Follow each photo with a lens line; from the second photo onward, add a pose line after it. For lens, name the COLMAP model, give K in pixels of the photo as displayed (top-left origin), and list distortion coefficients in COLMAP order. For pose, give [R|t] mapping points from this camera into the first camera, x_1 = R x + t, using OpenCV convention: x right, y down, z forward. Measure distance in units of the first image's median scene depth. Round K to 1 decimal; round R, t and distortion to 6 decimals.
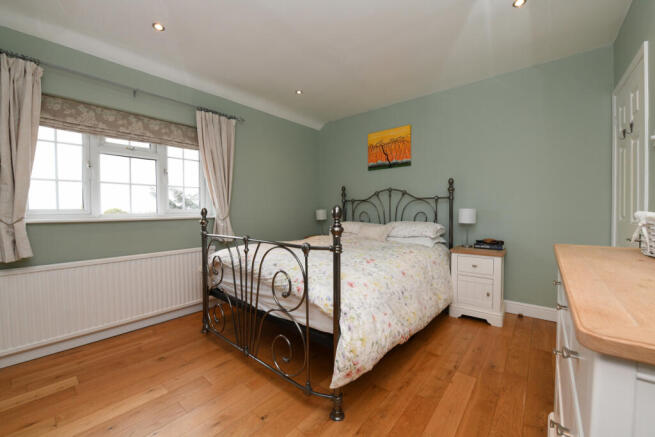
lens RADIAL K [[263.2, 0, 343.4], [0, 263.2, 217.7], [0, 0, 1]] dist [0.000928, -0.000012]
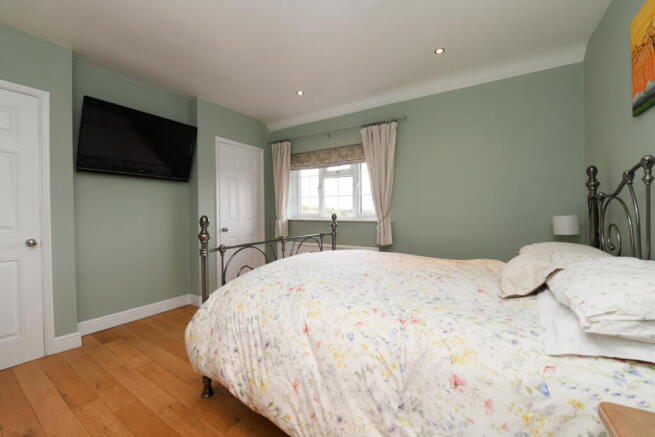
lens RADIAL K [[263.2, 0, 343.4], [0, 263.2, 217.7], [0, 0, 1]] dist [0.000928, -0.000012]
pose [[0.141839, 0.026213, -0.989543, 0.678673], [-0.032057, 0.999247, 0.021875, -0.043152], [0.989371, 0.028619, 0.142572, 0.870726]]
